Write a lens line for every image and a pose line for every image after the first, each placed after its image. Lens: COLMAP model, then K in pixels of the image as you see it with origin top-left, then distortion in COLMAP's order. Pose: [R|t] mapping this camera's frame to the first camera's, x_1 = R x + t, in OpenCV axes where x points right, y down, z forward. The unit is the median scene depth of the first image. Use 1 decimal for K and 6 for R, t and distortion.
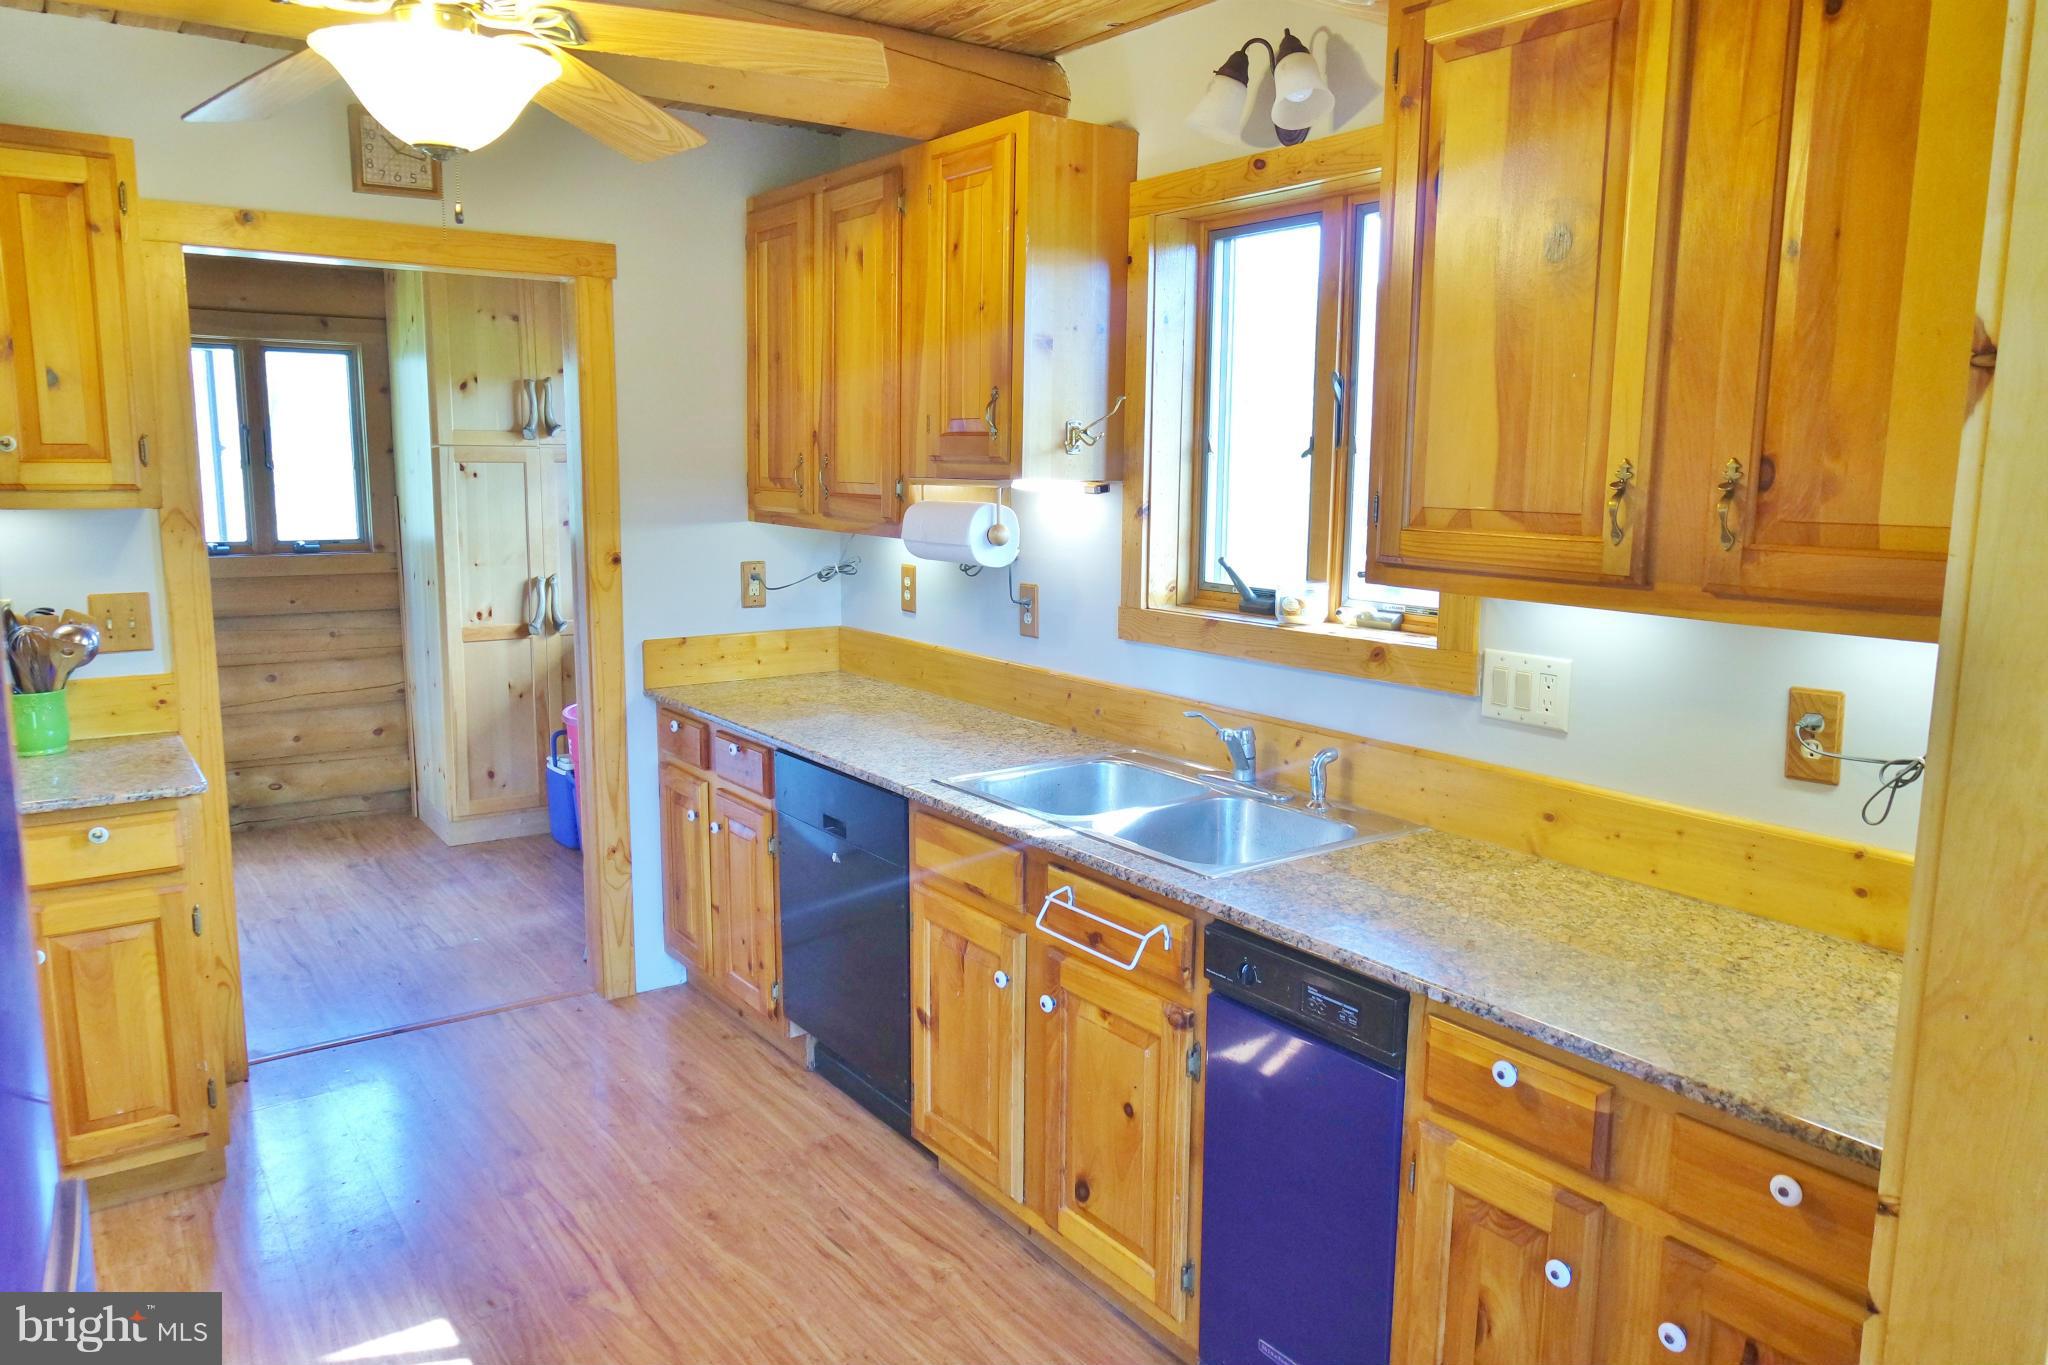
lens RADIAL K [[1409.9, 0, 1023.8], [0, 1409.9, 669.9], [0, 0, 1]] dist [-0.023452, 0.000569]
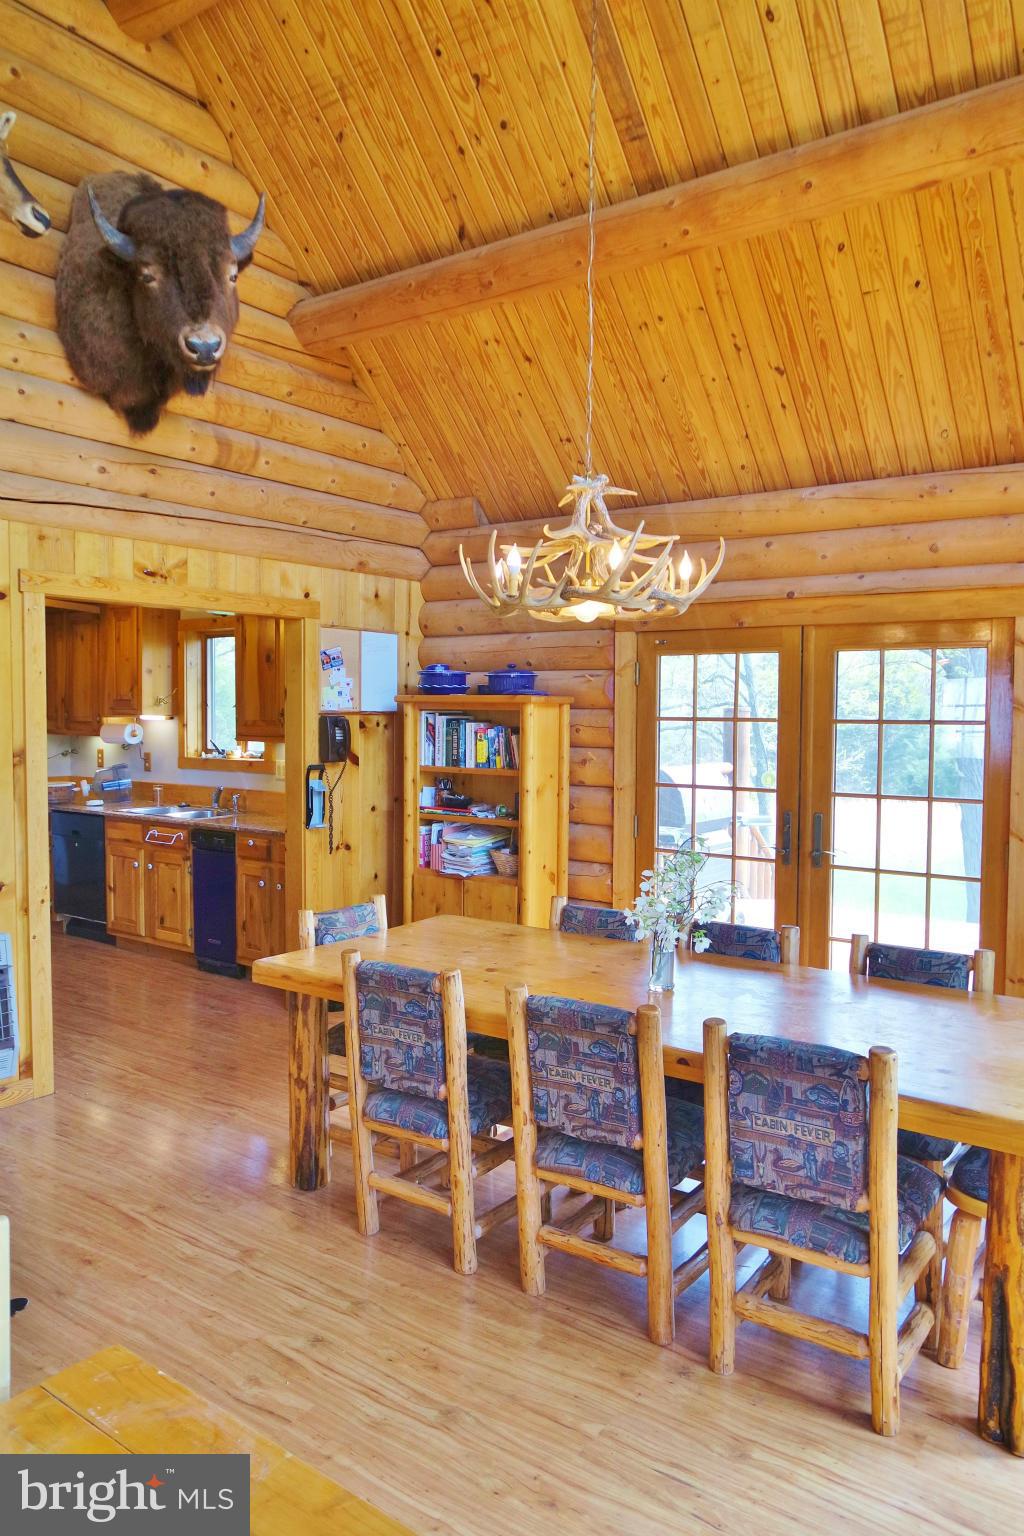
lens RADIAL K [[1060.9, 0, 512.0], [0, 1060.9, 768.0], [0, 0, 1]] dist [-0.004941, -0.000624]
pose [[0.953068, -0.018865, 0.302170, 0.066964], [0.046331, 0.995389, -0.083988, 0.213796], [-0.299192, 0.094046, 0.949547, -1.442354]]
